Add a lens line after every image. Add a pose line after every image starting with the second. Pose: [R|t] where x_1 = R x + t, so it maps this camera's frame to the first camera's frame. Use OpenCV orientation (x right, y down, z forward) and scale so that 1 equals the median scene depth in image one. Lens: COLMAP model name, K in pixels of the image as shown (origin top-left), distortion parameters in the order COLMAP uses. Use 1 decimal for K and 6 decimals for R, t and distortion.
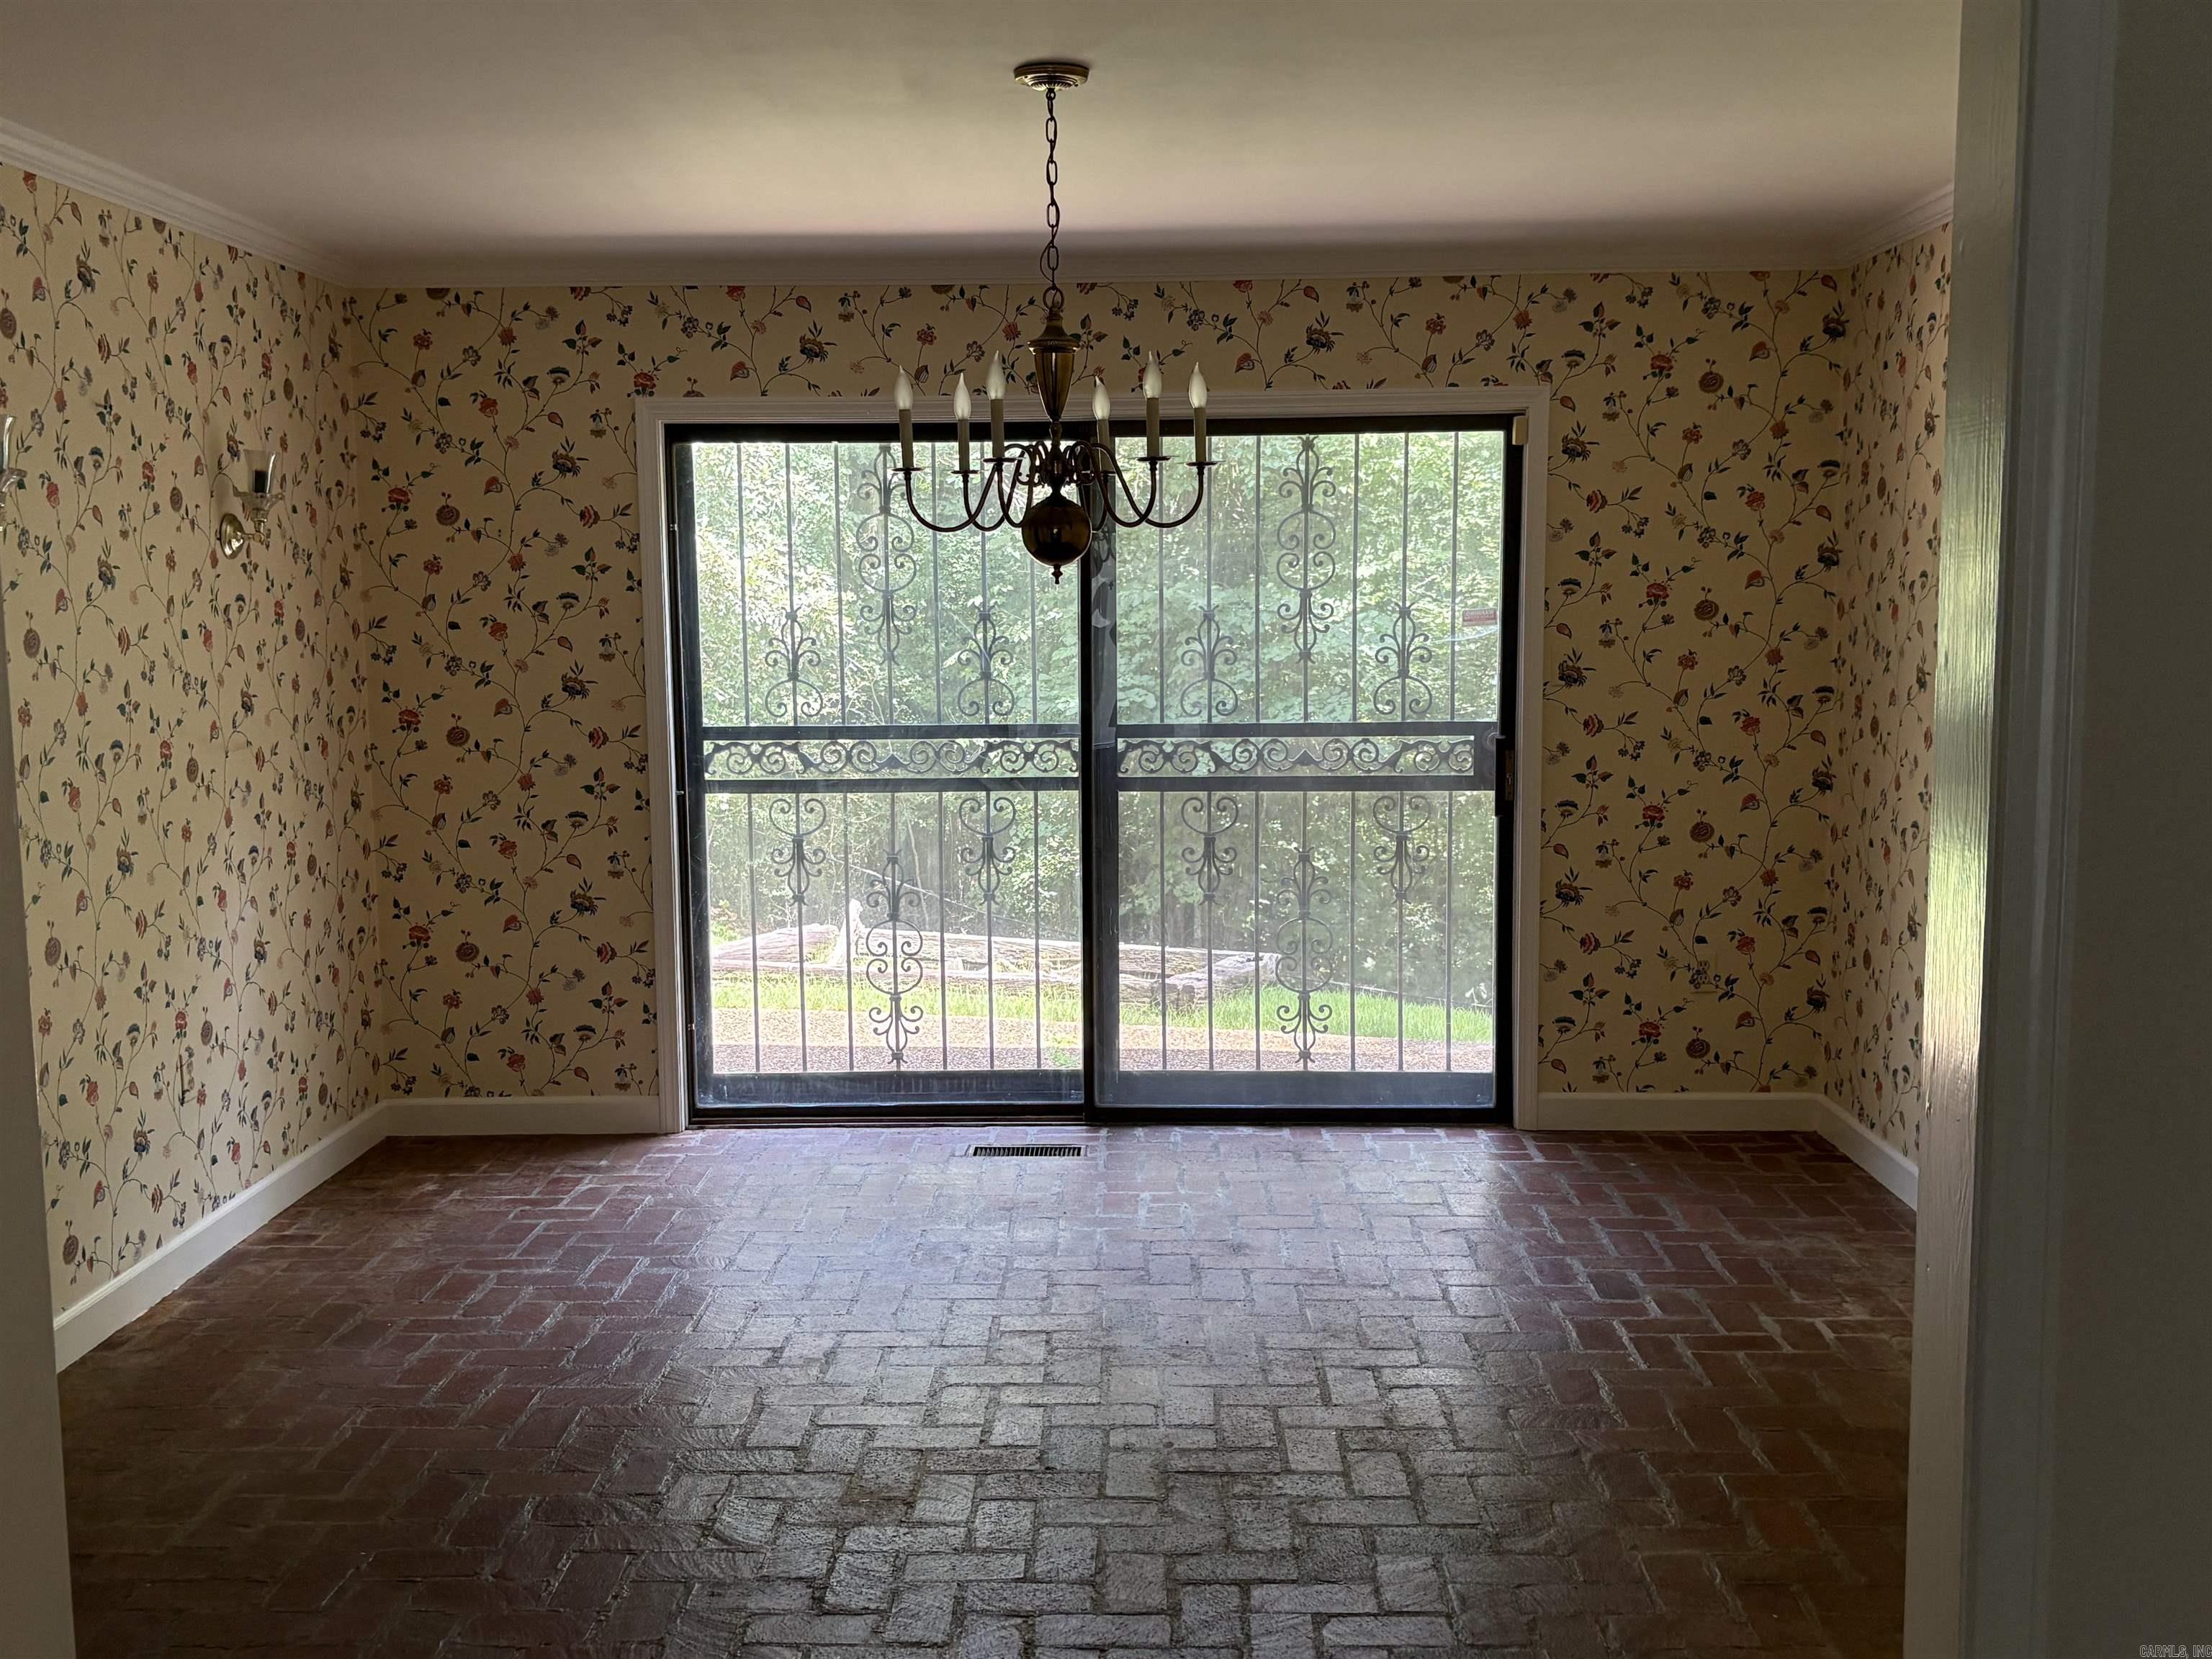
lens RADIAL K [[2219.2, 0, 1090.9], [0, 2219.2, 847.4], [0, 0, 1]] dist [0.035200, 0.000000]
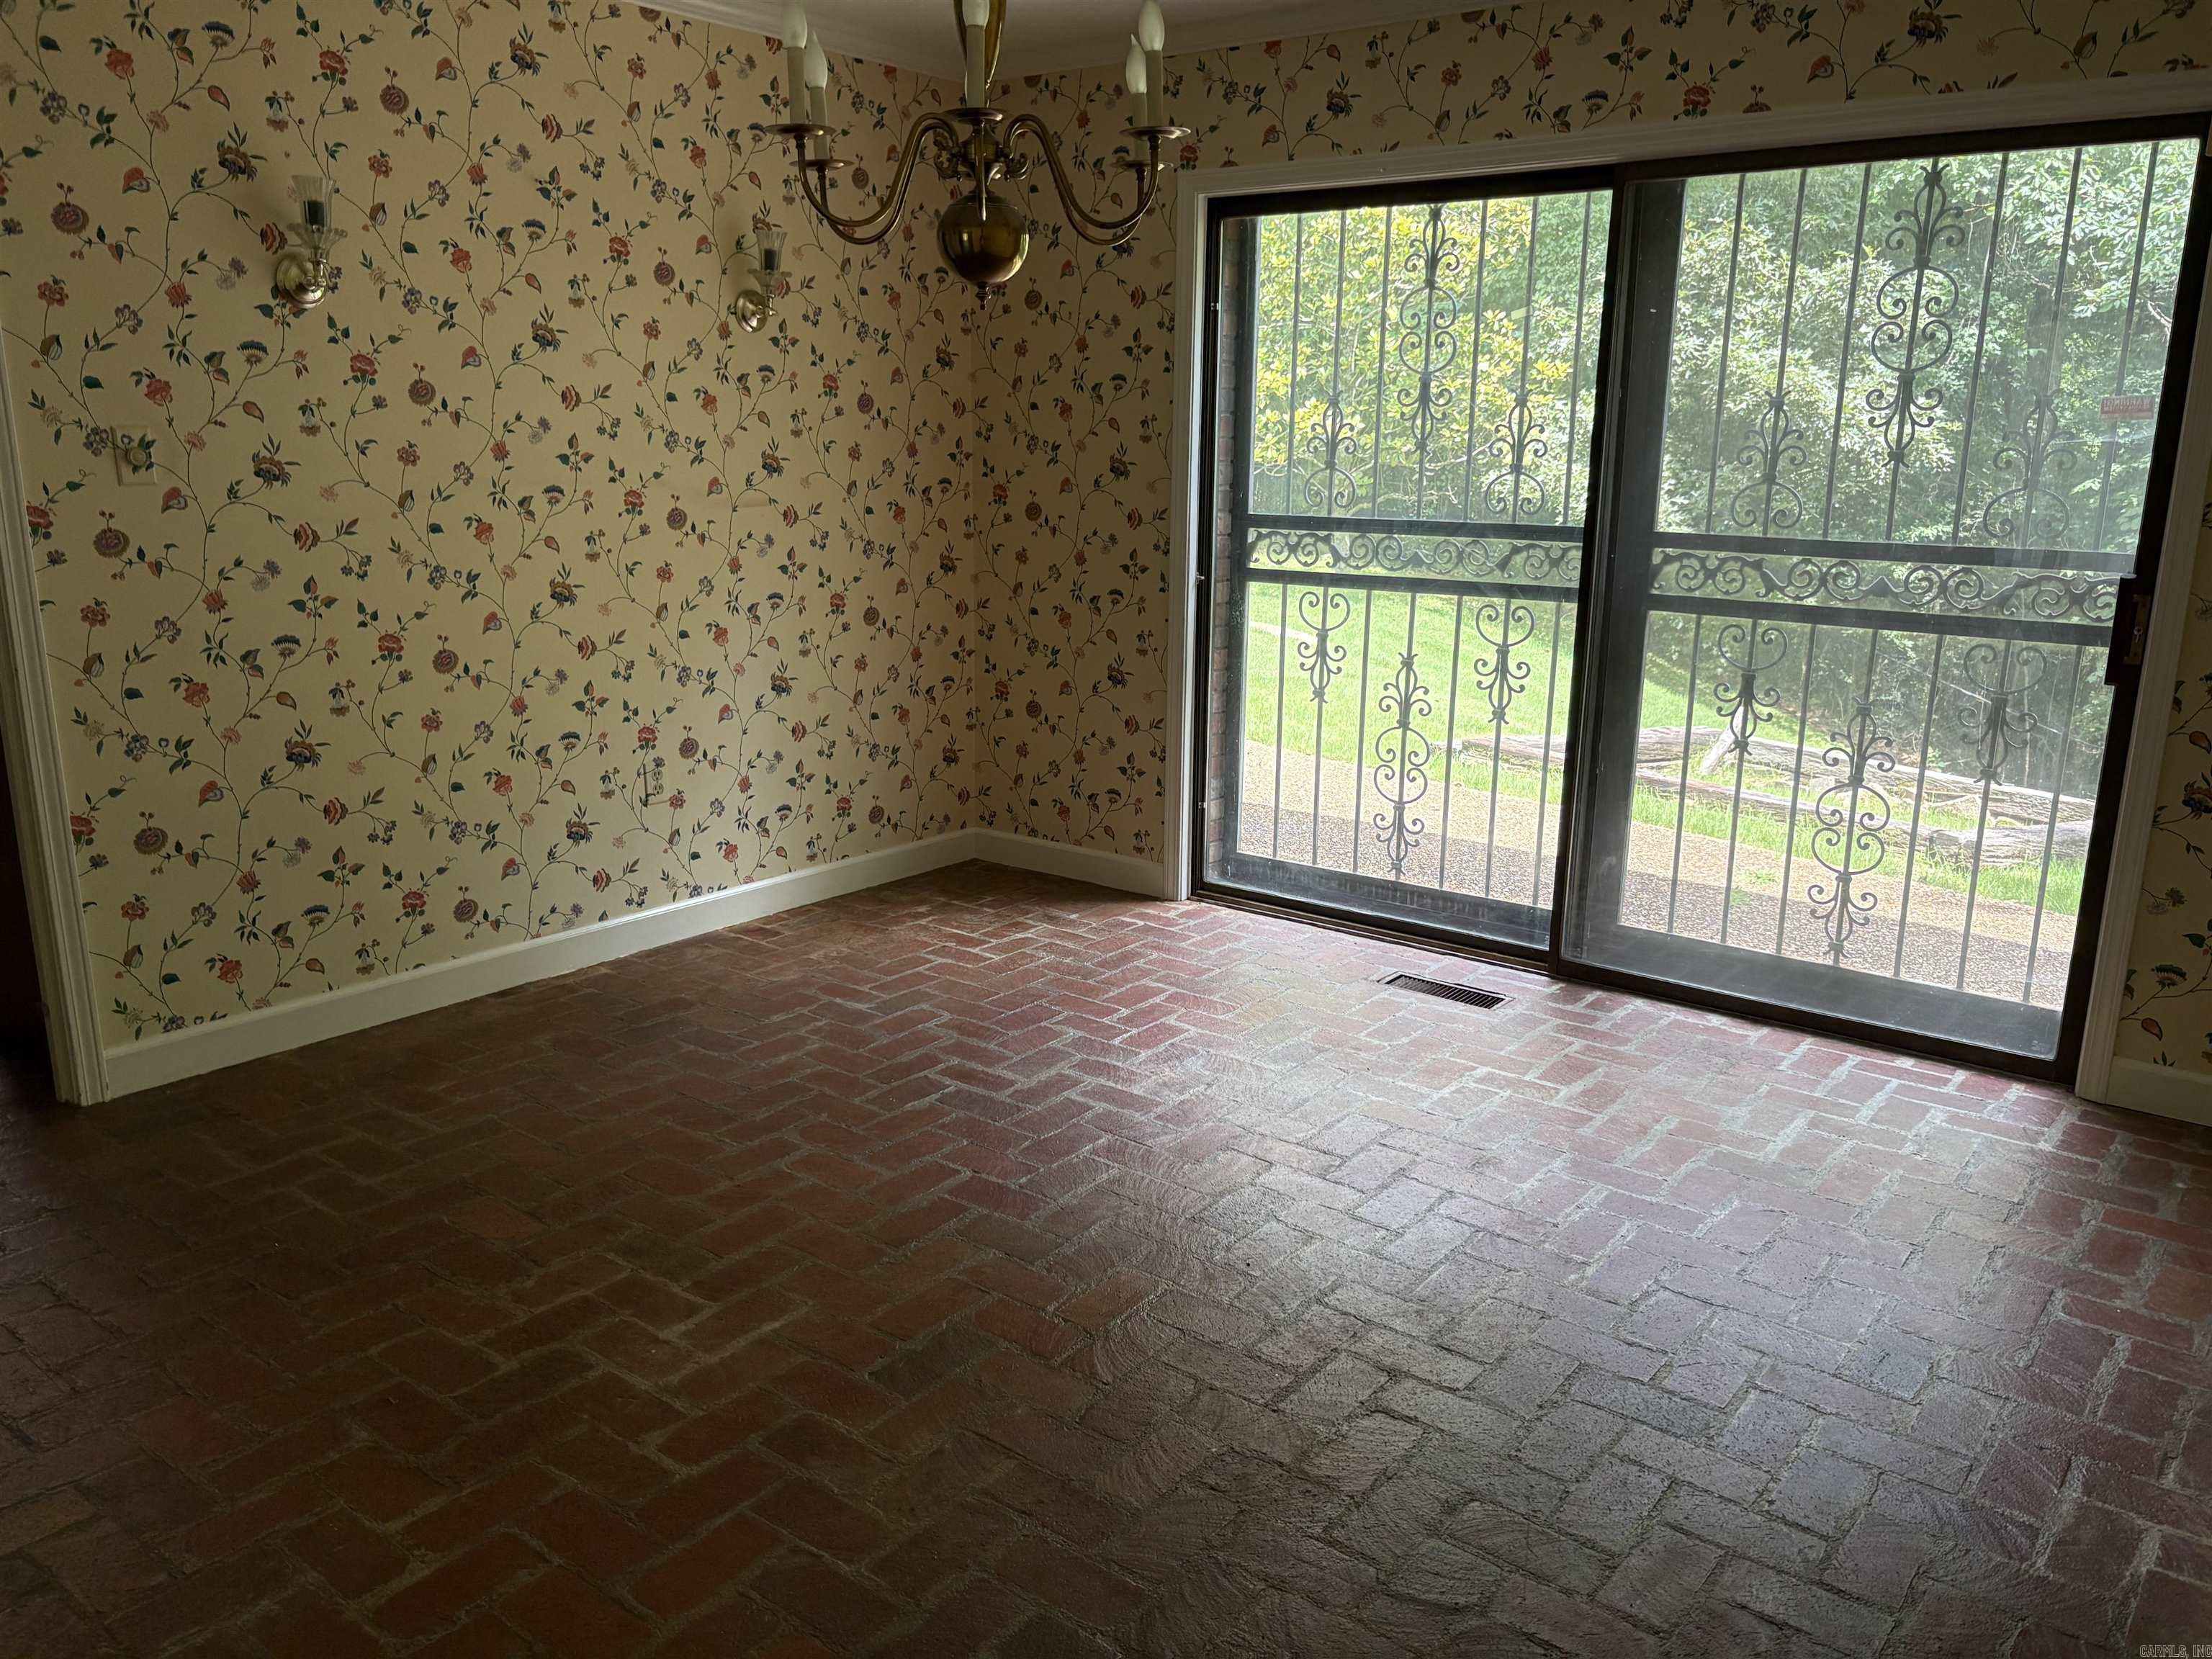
lens RADIAL K [[1682.1, 0, 1108.3], [0, 1682.1, 846.9], [0, 0, 1]] dist [0.032138, -0.050941]
pose [[0.802730, 0.161459, -0.574070, 0.250068], [-0.088390, 0.984231, 0.153221, -0.017548], [0.589756, -0.072253, 0.804343, 0.348354]]
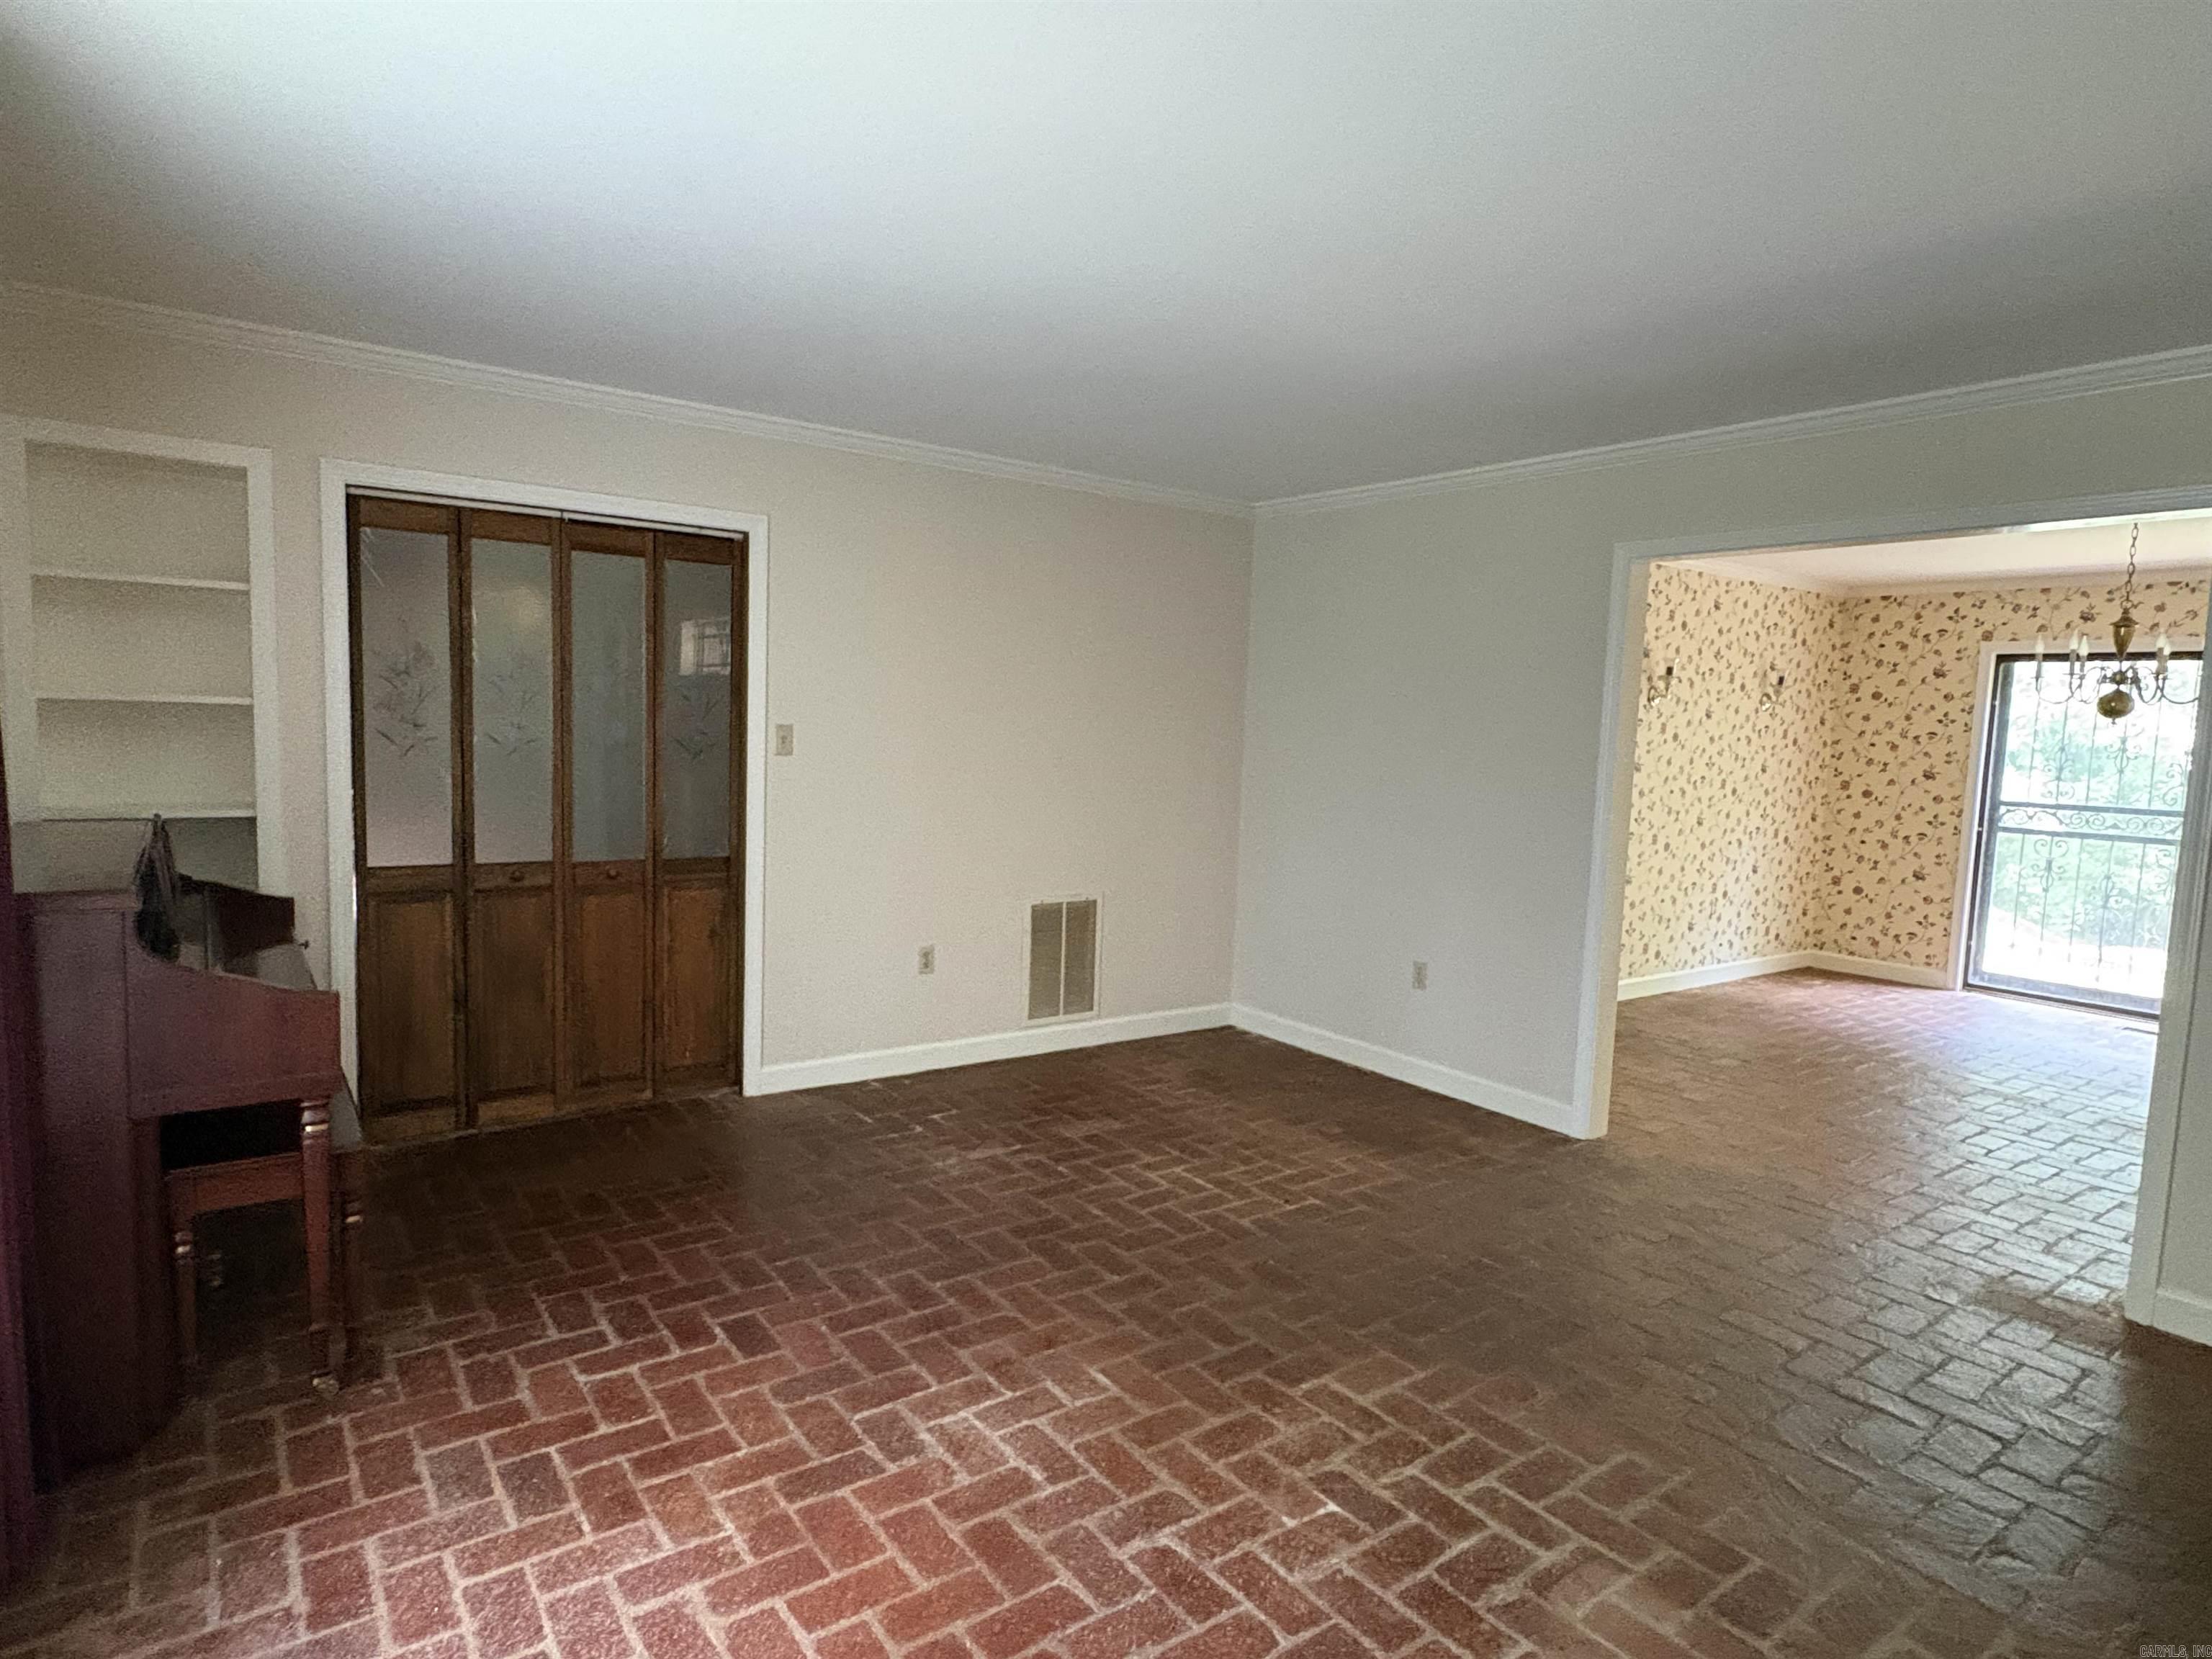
lens RADIAL K [[1241.1, 0, 1099.5], [0, 1241.1, 833.0], [0, 0, 1]] dist [0.008990, -0.003020]
pose [[0.611385, 0.106031, -0.784198, 0.231963], [-0.135872, 0.990331, 0.027972, 0.059567], [0.779581, 0.089449, 0.619880, -0.377481]]
